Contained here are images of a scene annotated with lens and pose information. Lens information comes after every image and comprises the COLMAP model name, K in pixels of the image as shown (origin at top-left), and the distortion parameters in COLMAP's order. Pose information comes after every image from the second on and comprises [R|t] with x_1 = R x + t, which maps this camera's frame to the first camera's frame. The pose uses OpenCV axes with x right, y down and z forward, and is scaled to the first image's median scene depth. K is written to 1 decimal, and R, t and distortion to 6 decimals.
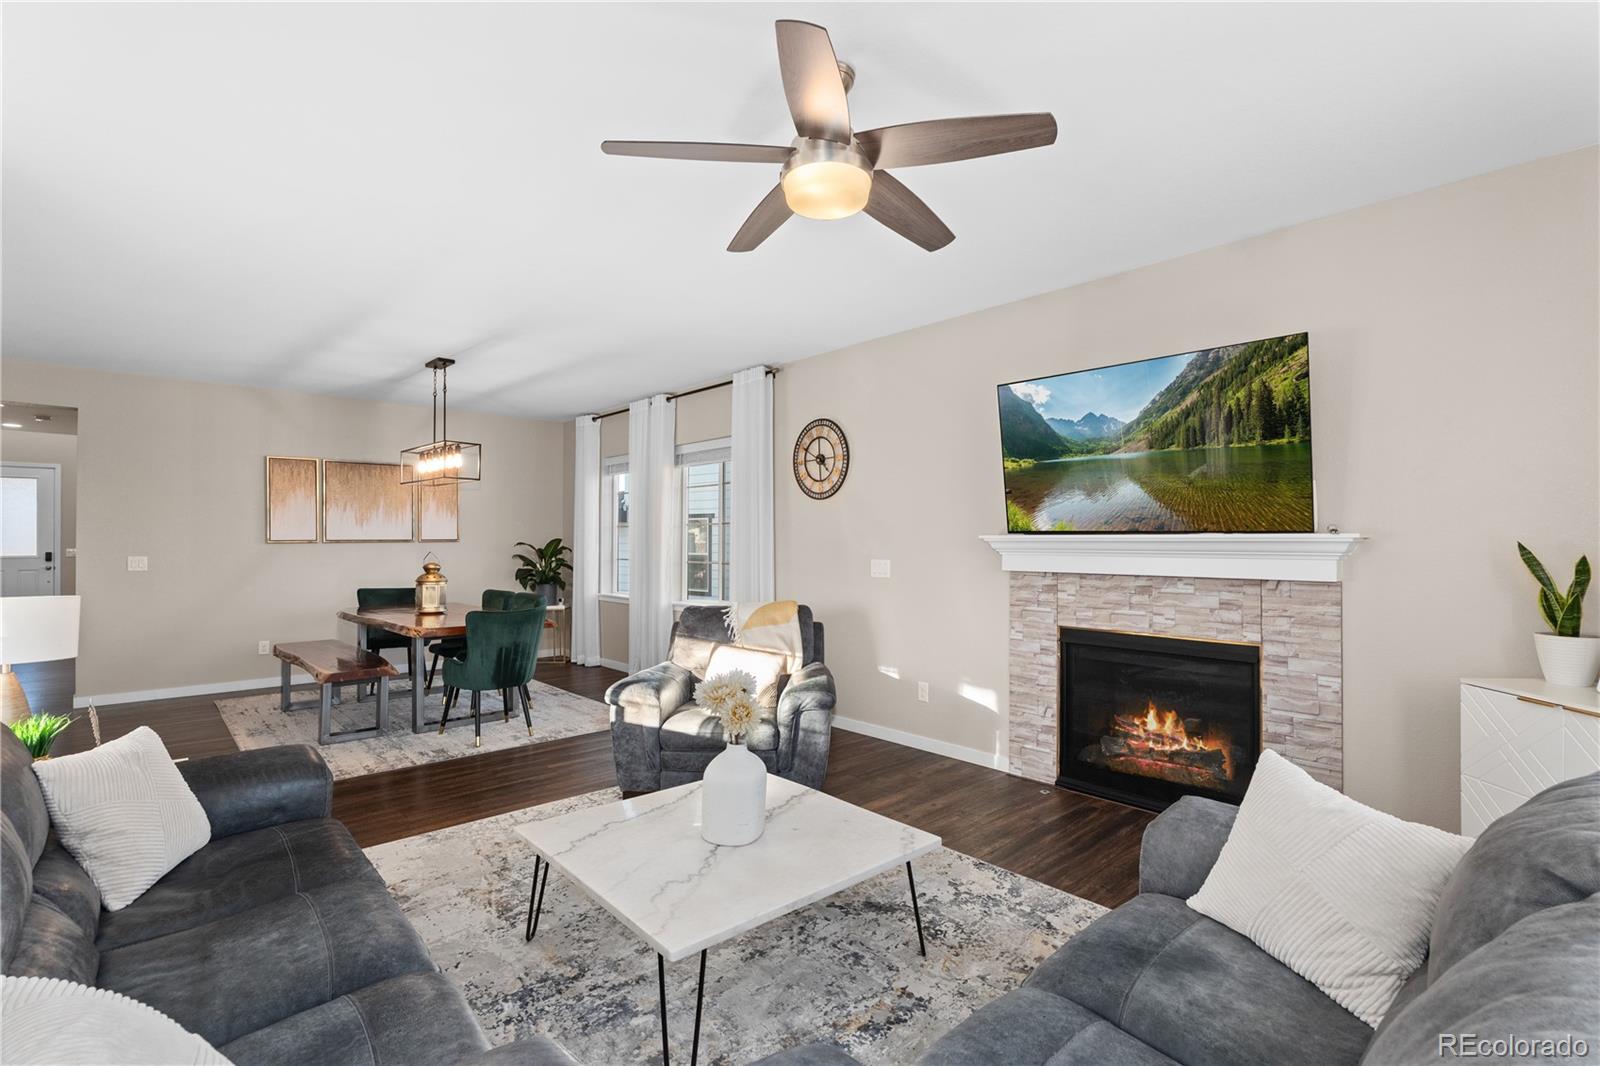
lens RADIAL K [[748.1, 0, 850.6], [0, 748.1, 563.8], [0, 0, 1]] dist [0.005235, -0.000299]
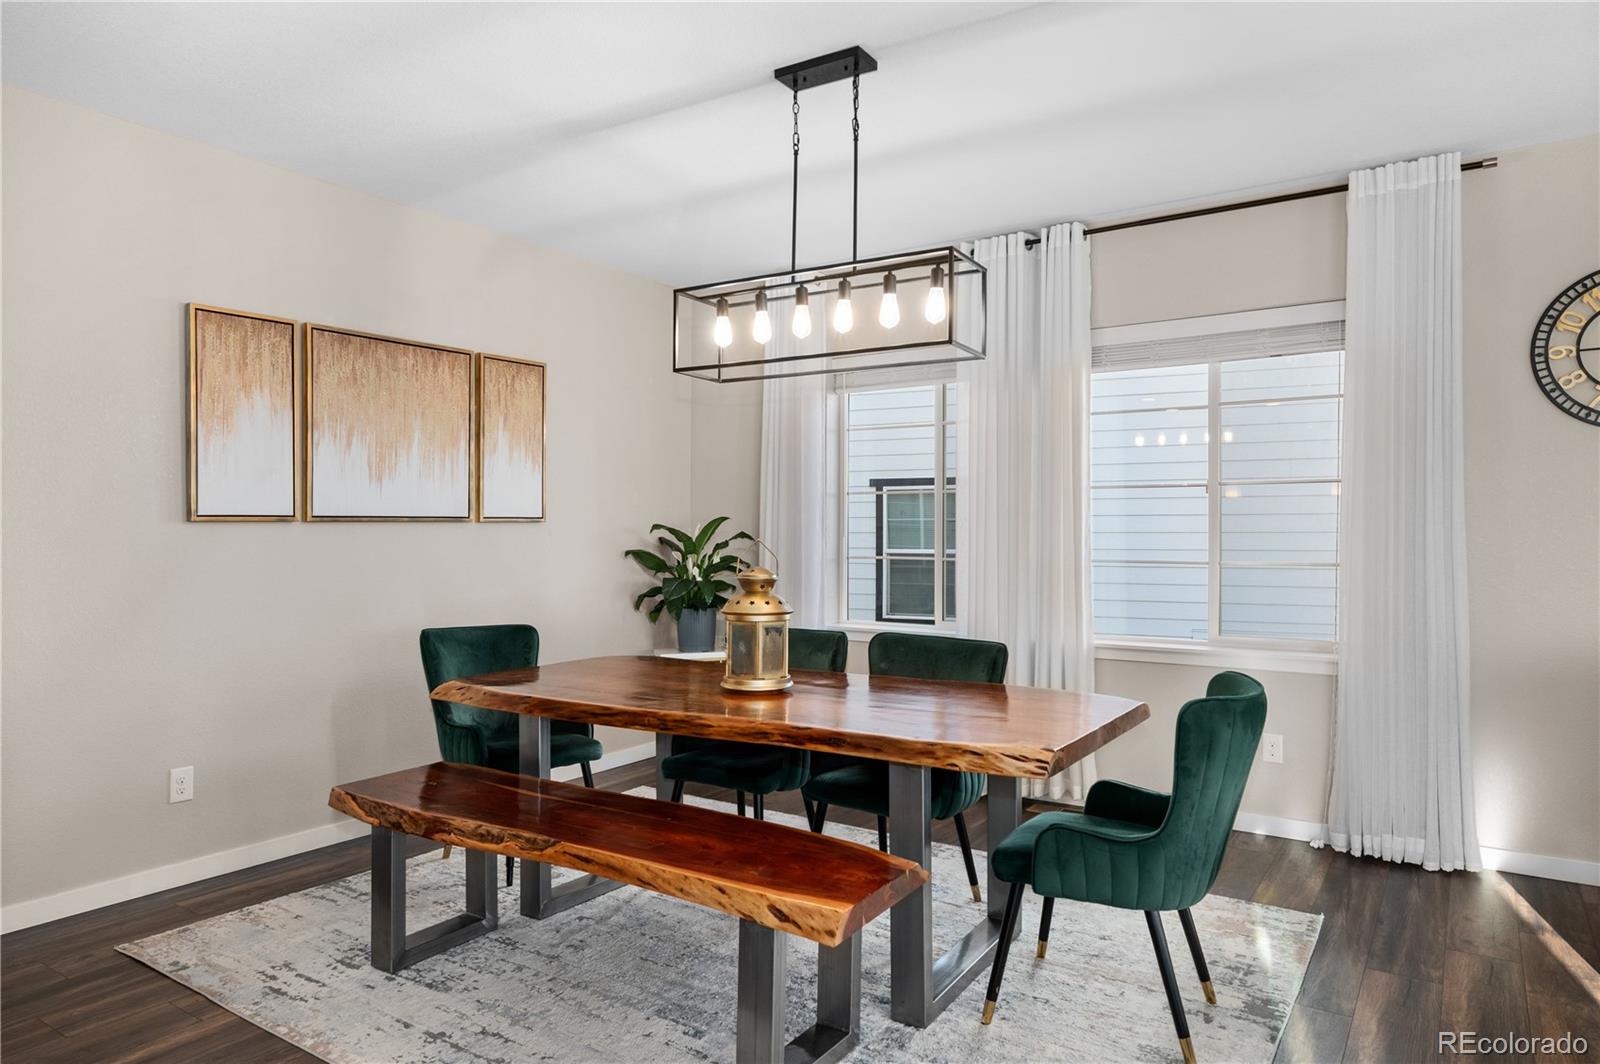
lens RADIAL K [[979.8, 0, 809.6], [0, 979.8, 537.2], [0, 0, 1]] dist [-0.004097, -0.000391]
pose [[0.979094, 0.004249, 0.203364, -0.884147], [0.001352, 0.999624, -0.027394, -0.005511], [-0.203404, 0.027097, 0.978720, 0.667482]]
